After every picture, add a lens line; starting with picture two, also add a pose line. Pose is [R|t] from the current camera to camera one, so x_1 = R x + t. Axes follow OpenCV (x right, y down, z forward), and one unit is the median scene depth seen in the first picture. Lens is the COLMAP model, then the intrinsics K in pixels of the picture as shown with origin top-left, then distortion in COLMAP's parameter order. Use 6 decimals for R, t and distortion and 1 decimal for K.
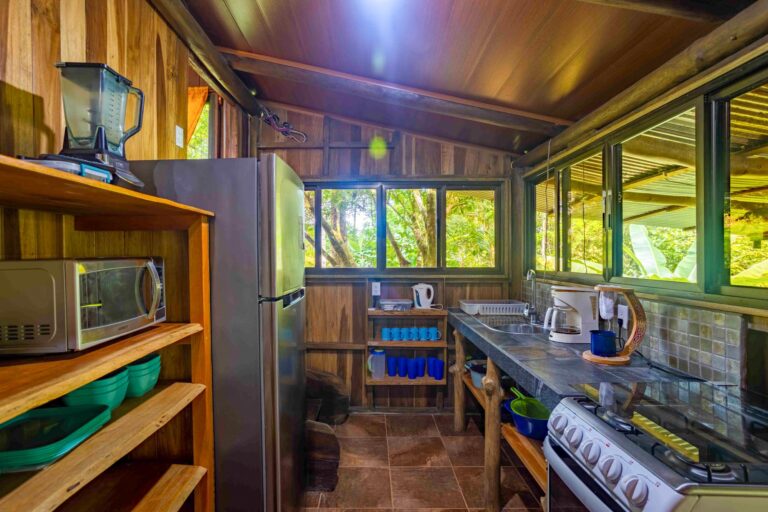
lens RADIAL K [[391.7, 0, 379.4], [0, 391.7, 255.9], [0, 0, 1]] dist [-0.035255, 0.046950]
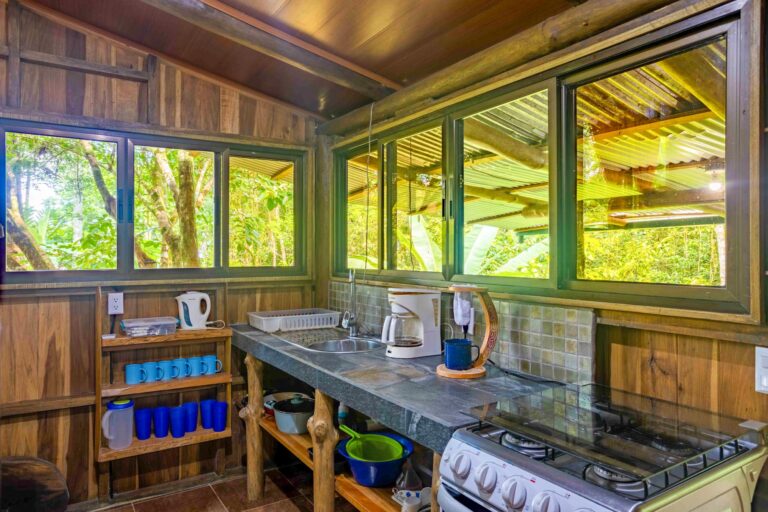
lens RADIAL K [[513.3, 0, 384.4], [0, 513.3, 253.6], [0, 0, 1]] dist [-0.005829, 0.036351]
pose [[0.848761, -0.003627, 0.528764, -0.083984], [0.001438, 0.999989, 0.004552, 0.001907], [-0.528775, -0.003103, 0.848757, 0.087639]]
